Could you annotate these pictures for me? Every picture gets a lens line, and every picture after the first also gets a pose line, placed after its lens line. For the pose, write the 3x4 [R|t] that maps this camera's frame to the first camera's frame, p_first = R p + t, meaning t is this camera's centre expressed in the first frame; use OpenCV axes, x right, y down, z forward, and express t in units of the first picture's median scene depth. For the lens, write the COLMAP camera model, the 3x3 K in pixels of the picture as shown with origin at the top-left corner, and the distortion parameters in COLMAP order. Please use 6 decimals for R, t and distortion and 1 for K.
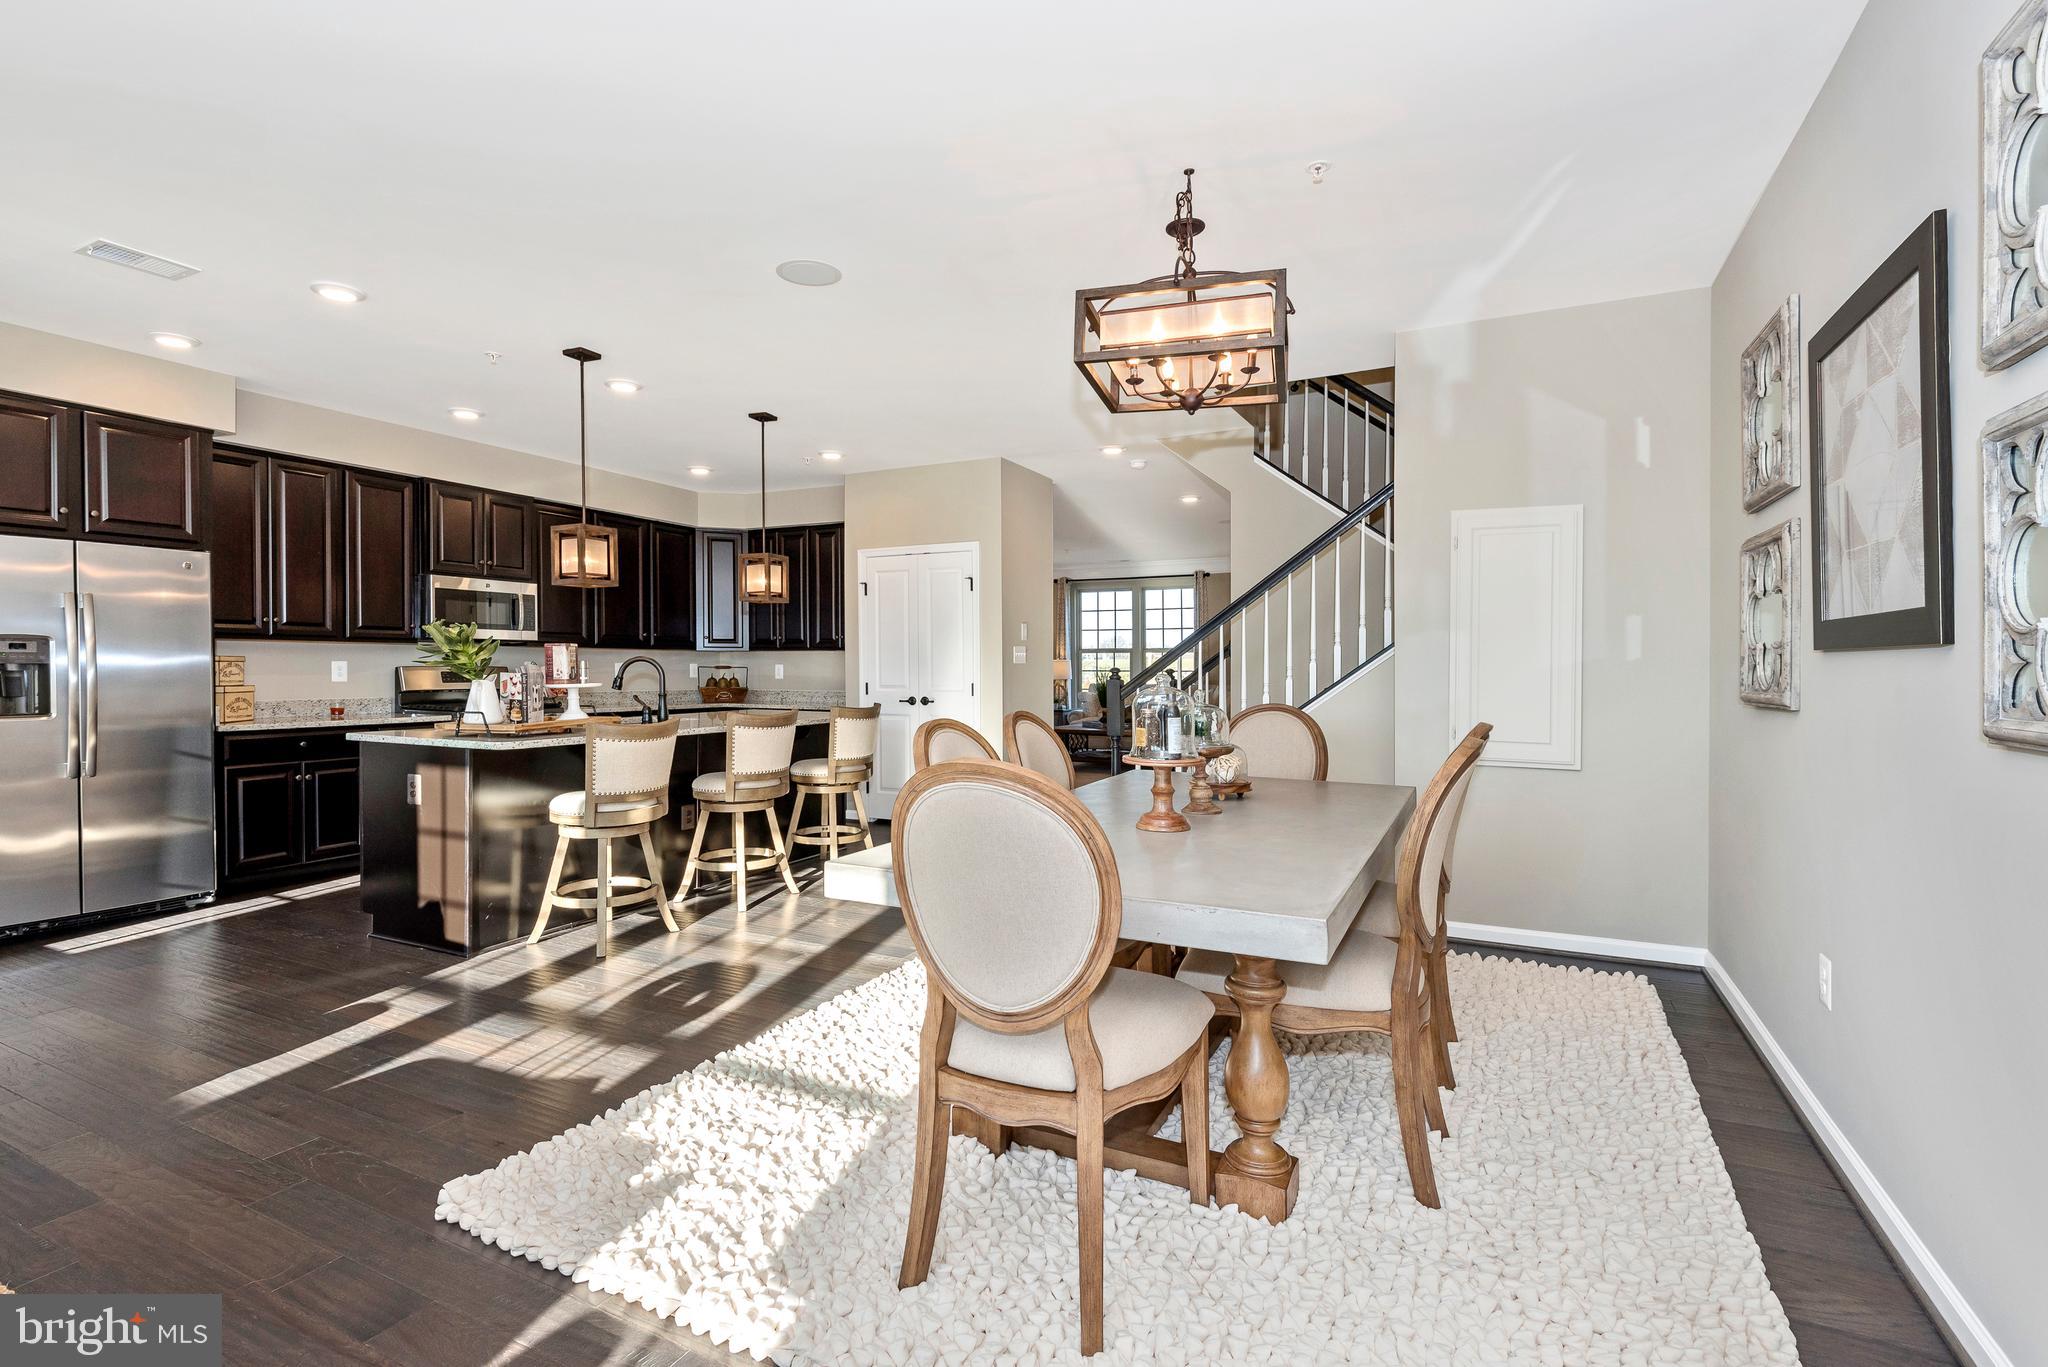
lens RADIAL K [[912.0, 0, 1015.0], [0, 912.0, 679.3], [0, 0, 1]] dist [0.022594, -0.019132]
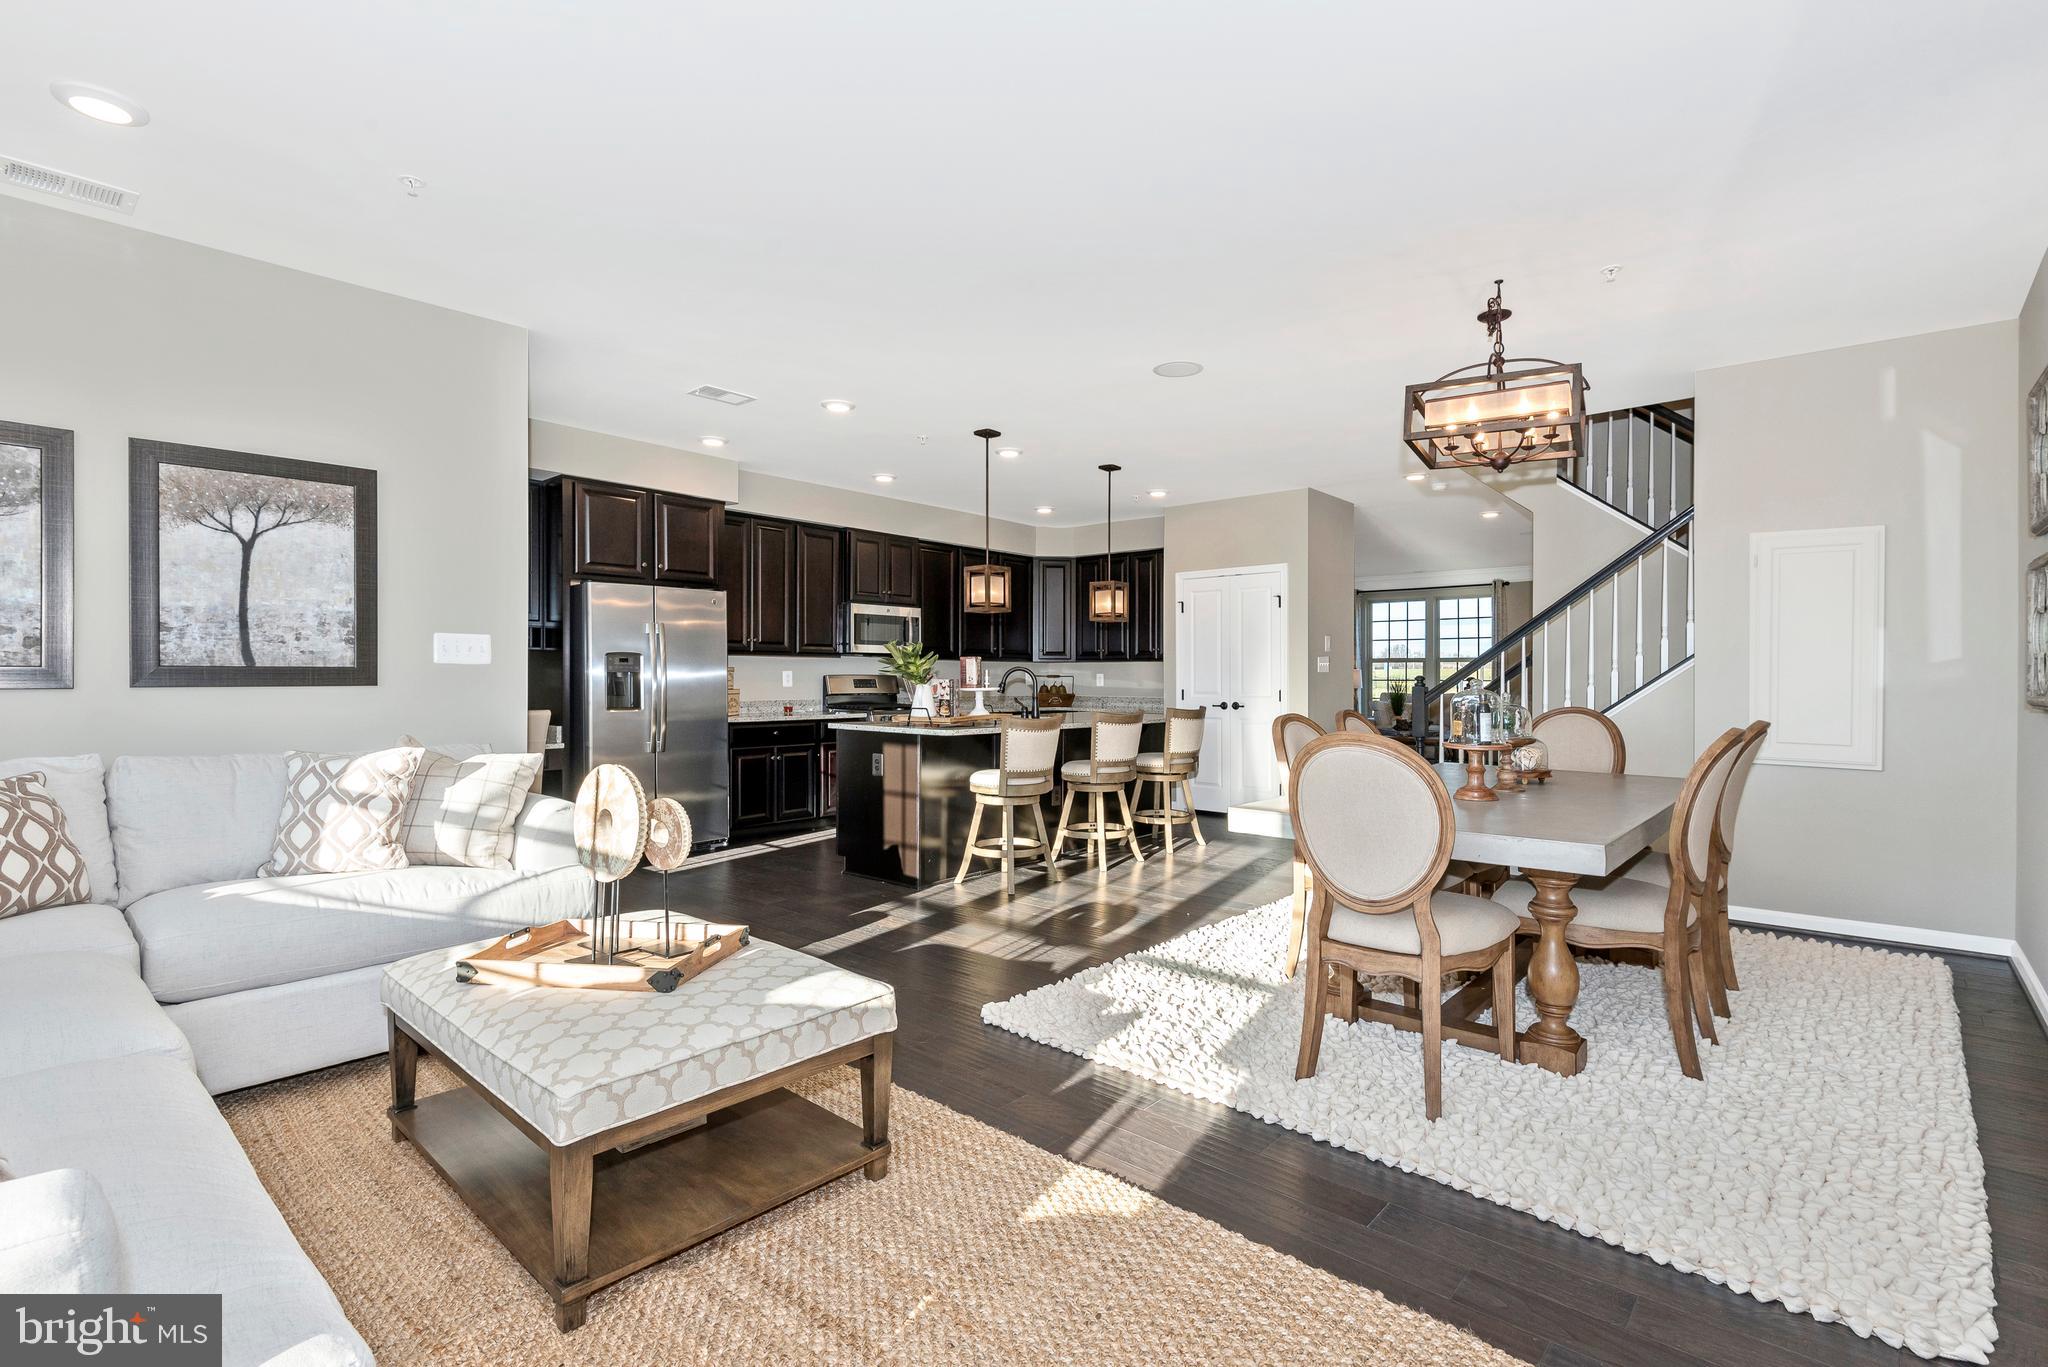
lens RADIAL K [[934.4, 0, 1069.8], [0, 934.4, 690.5], [0, 0, 1]] dist [0.021676, -0.022271]
pose [[0.974812, 0.003866, -0.222996, -0.064187], [-0.003759, 0.999993, 0.000905, 0.006912], [0.222998, -0.000044, 0.974819, -0.263324]]
